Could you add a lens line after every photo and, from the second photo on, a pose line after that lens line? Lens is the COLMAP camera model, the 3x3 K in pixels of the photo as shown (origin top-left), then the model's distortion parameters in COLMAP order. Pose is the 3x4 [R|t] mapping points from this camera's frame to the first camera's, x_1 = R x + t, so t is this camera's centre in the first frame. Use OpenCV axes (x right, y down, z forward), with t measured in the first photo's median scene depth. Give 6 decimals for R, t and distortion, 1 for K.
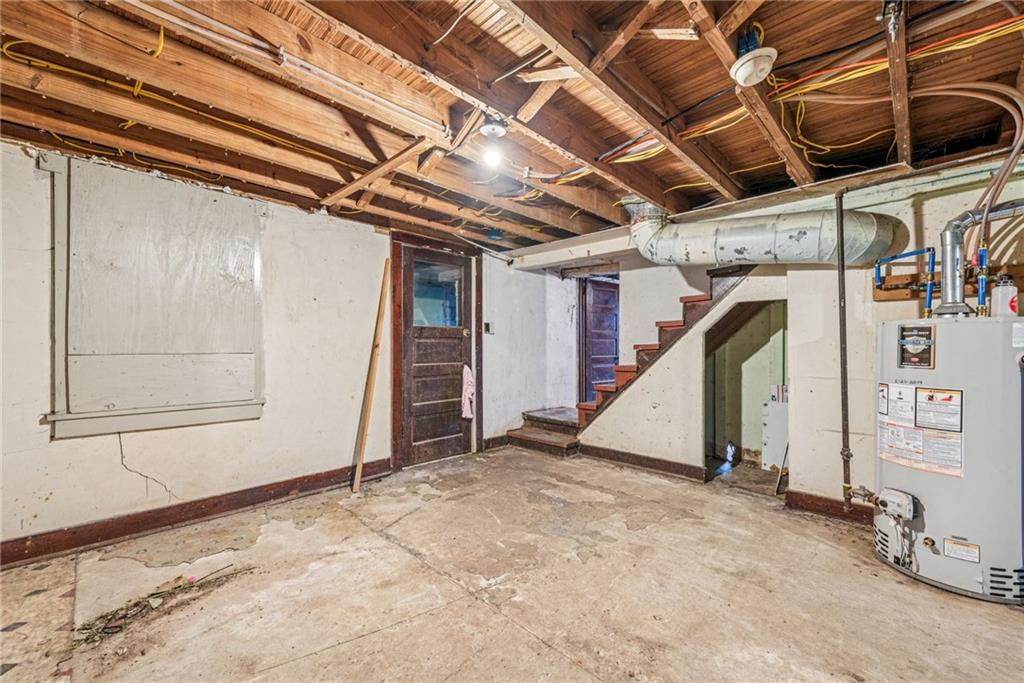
lens RADIAL K [[411.8, 0, 516.1], [0, 411.8, 345.6], [0, 0, 1]] dist [0.002553, 0.000112]
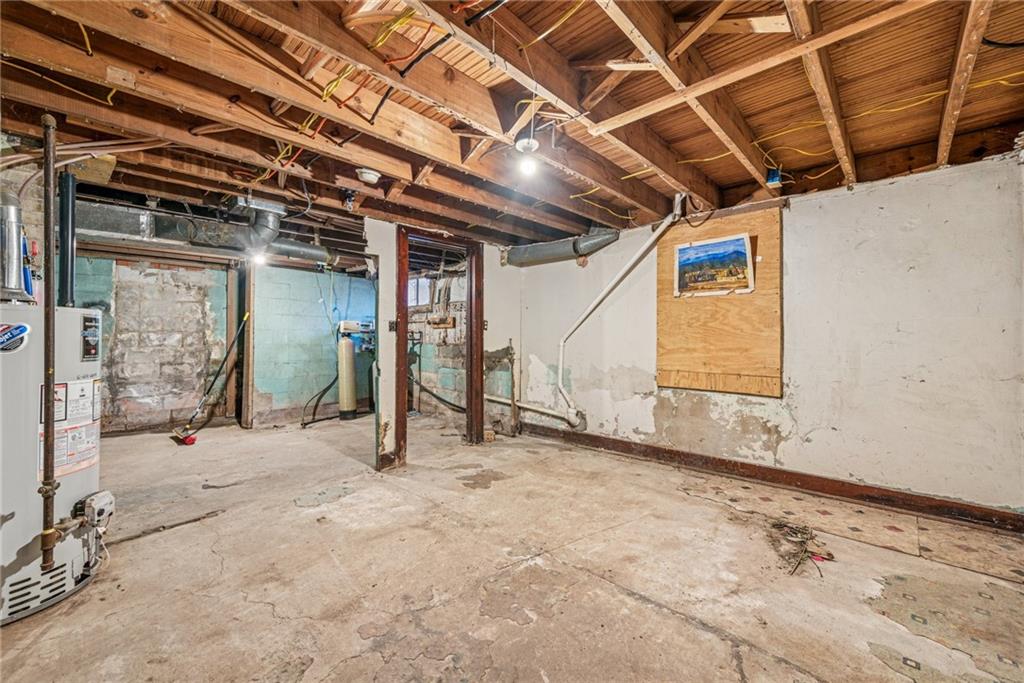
lens RADIAL K [[411.8, 0, 513.3], [0, 411.8, 337.0], [0, 0, 1]] dist [0.002553, 0.000112]
pose [[-0.999674, 0.003401, -0.025315, 0.011275], [0.003435, 0.999993, -0.001288, 0.004318], [0.025310, -0.001375, -0.999679, 1.980856]]
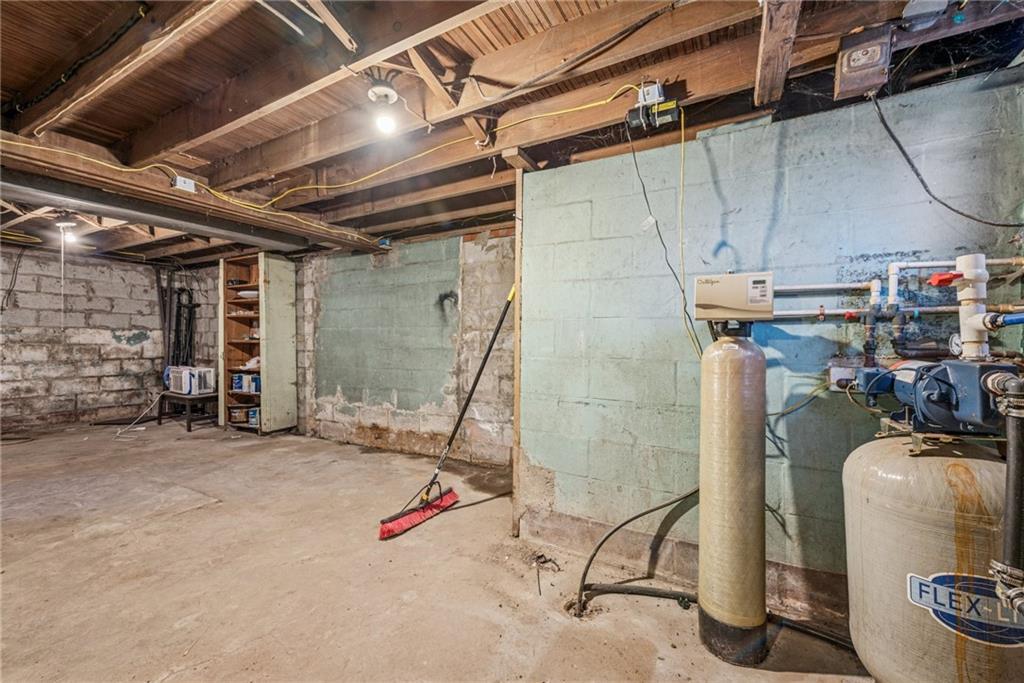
lens RADIAL K [[411.8, 0, 515.8], [0, 411.8, 342.7], [0, 0, 1]] dist [0.002553, 0.000112]
pose [[-0.278491, -0.007129, 0.960412, 0.186424], [-0.005003, 0.999970, 0.005972, 0.004825], [-0.960426, -0.003142, -0.278518, 1.097062]]
